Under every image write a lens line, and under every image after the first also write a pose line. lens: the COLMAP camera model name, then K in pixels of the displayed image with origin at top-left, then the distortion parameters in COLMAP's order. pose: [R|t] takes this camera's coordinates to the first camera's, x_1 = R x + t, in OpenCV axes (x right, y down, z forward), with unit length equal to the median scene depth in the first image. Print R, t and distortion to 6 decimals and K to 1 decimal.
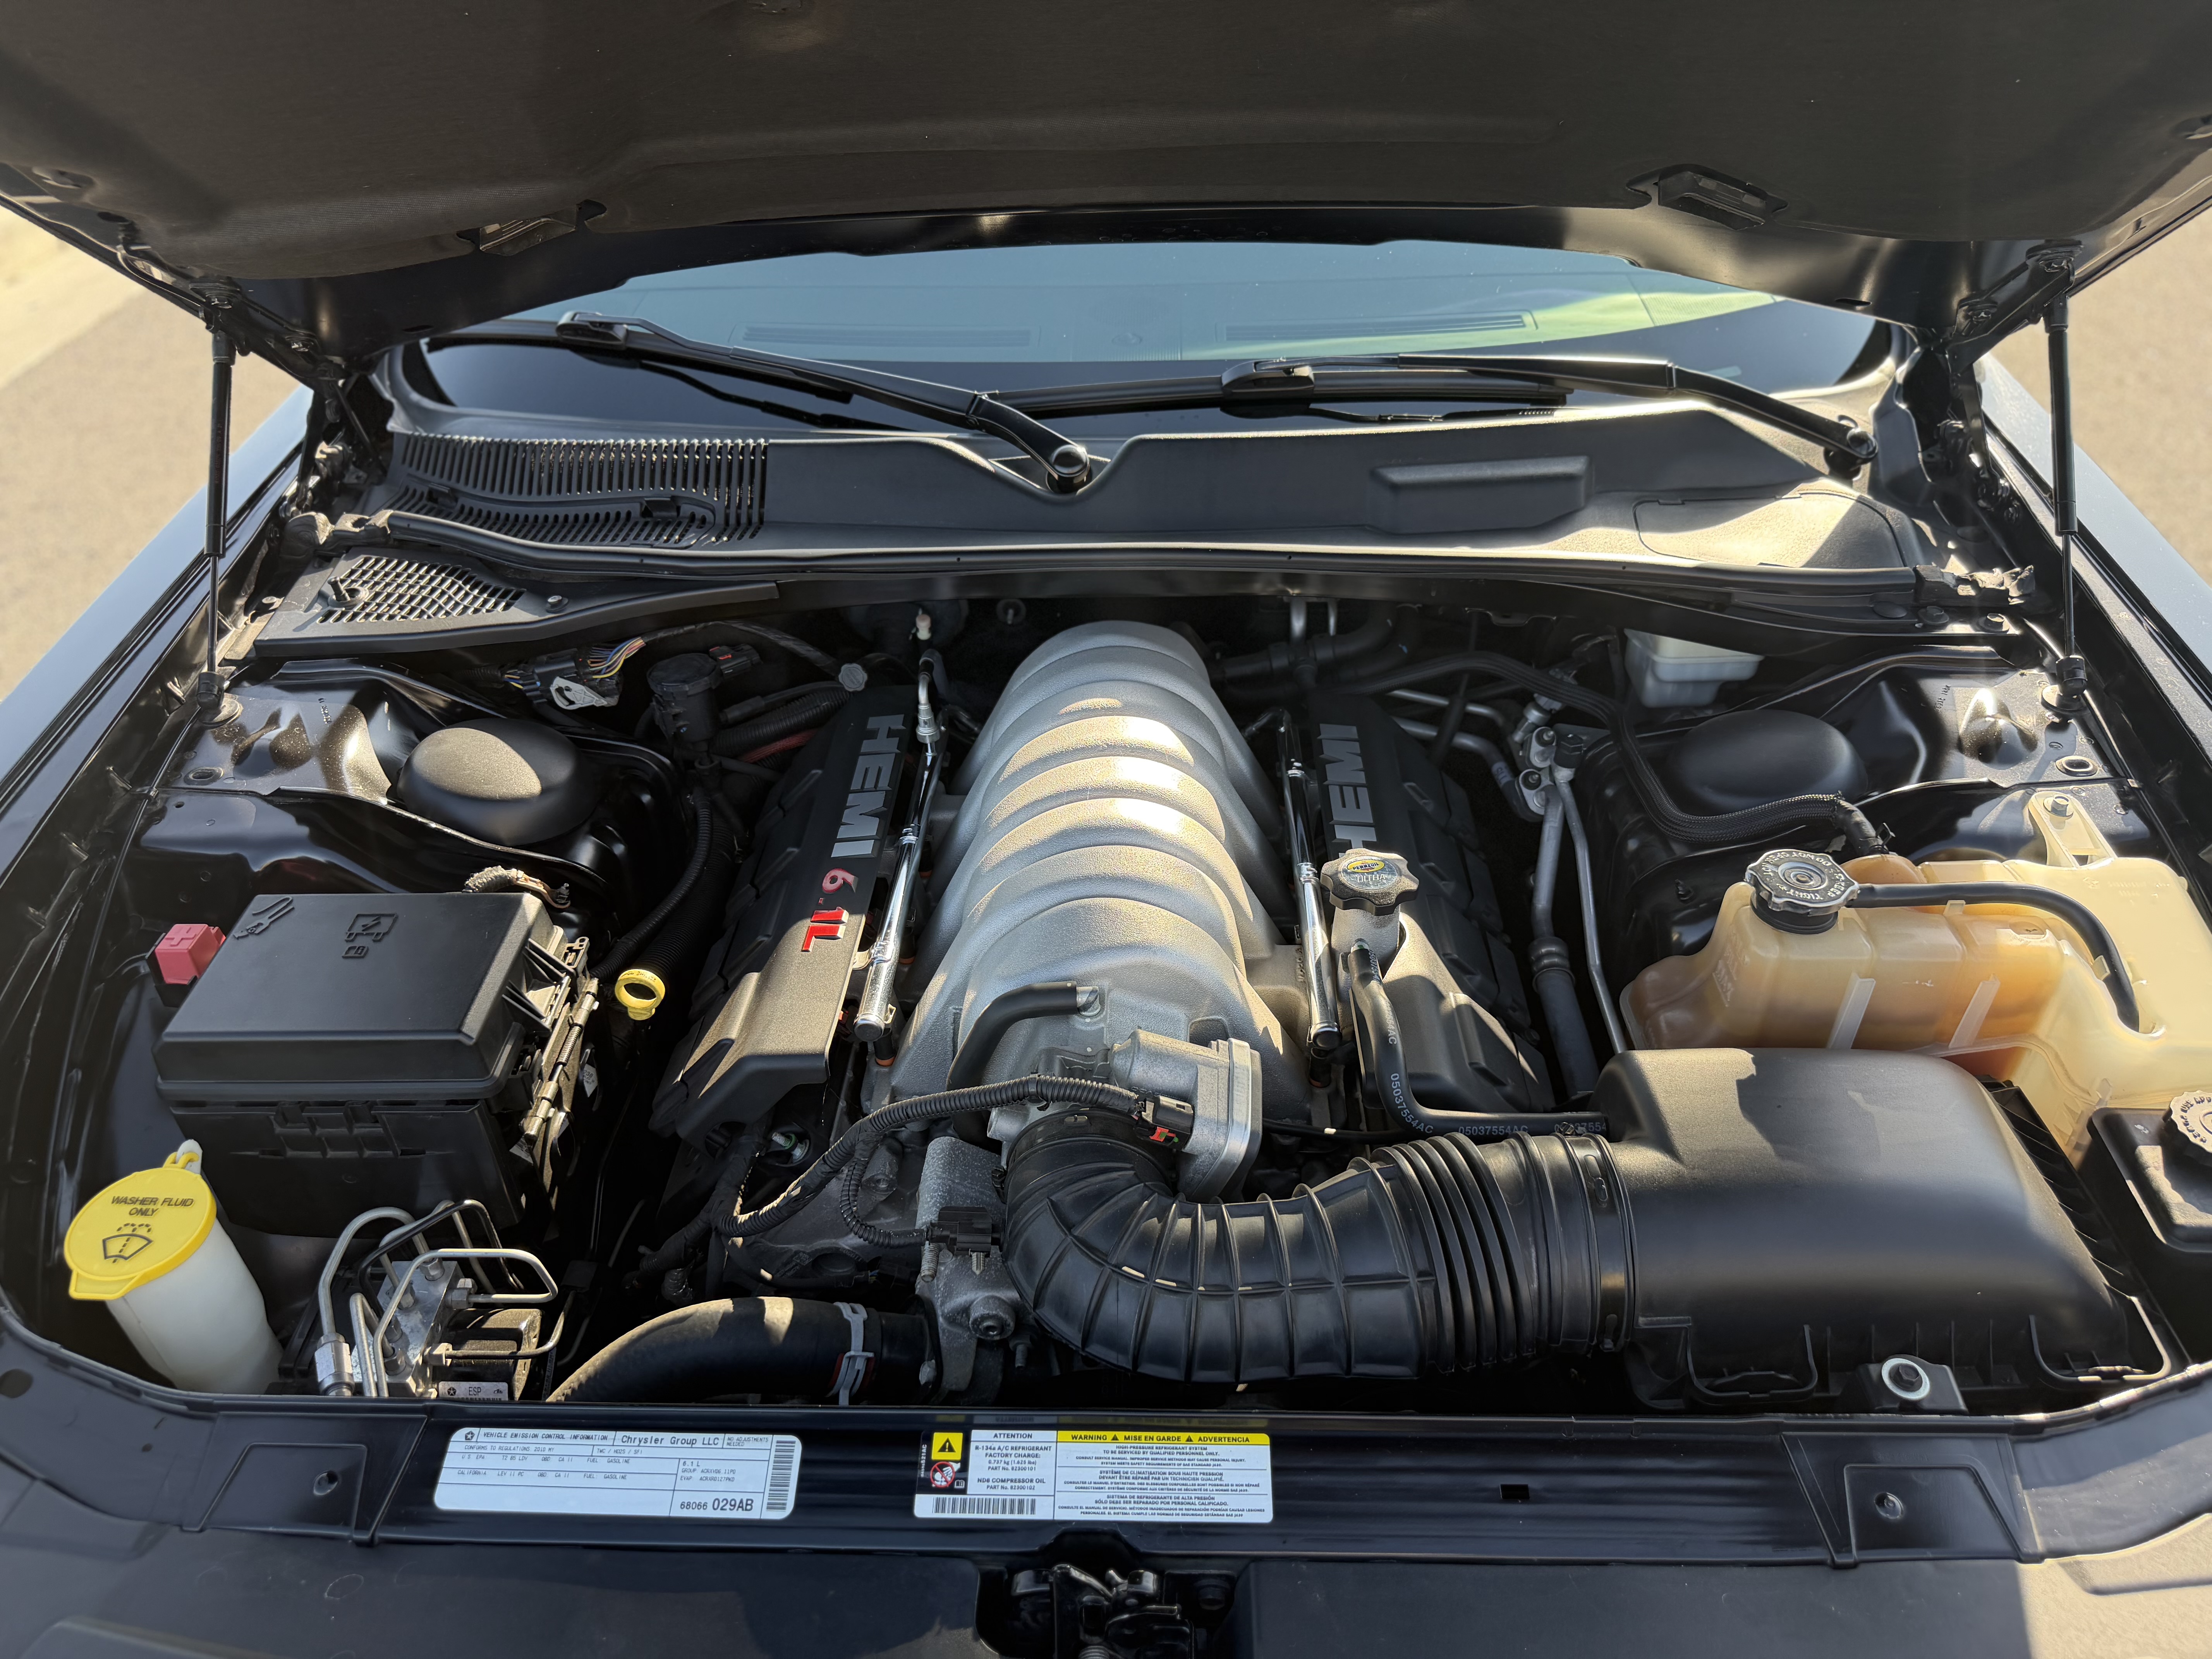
lens RADIAL K [[1560.2, 0, 1114.4], [0, 1560.2, 837.7], [0, 0, 1]] dist [0.065363, -0.122256]
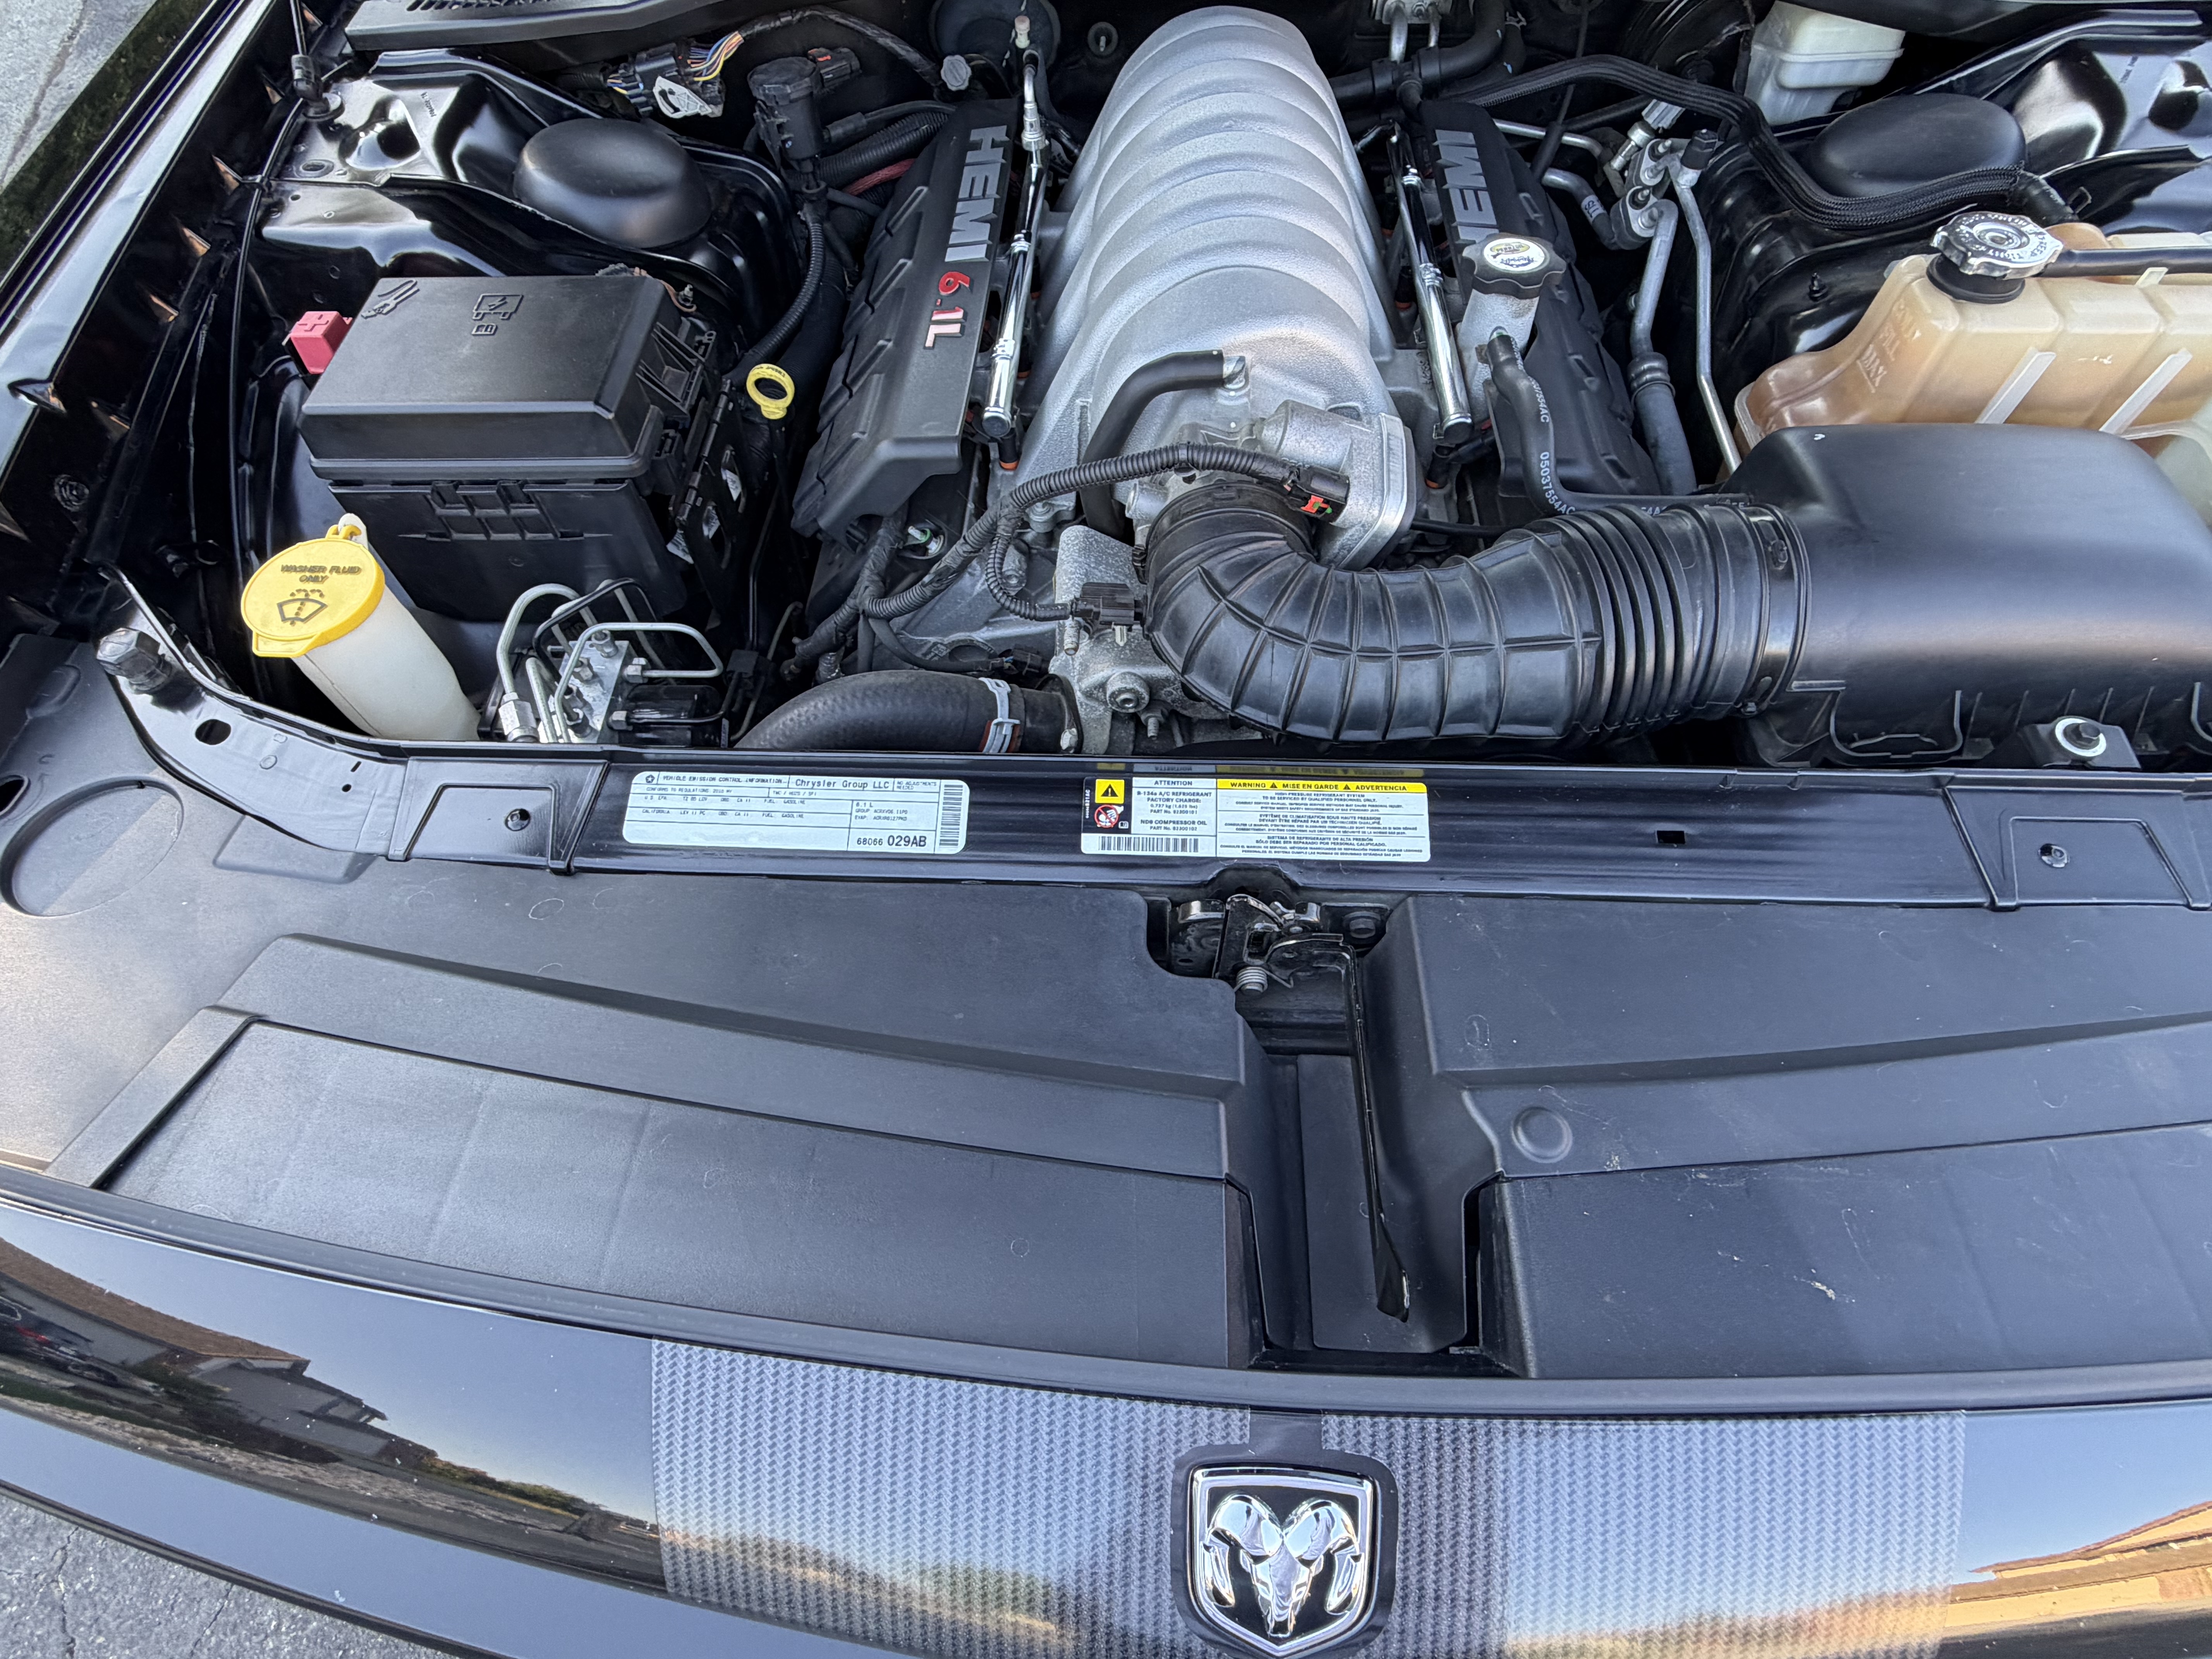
lens RADIAL K [[1136.4, 0, 1097.5], [0, 1136.4, 827.2], [0, 0, 1]] dist [-0.001092, -0.000220]
pose [[0.999802, 0.012986, -0.015109, -0.086215], [-0.007003, 0.939050, 0.343709, 0.127653], [0.018651, -0.343535, 0.938955, 0.242879]]
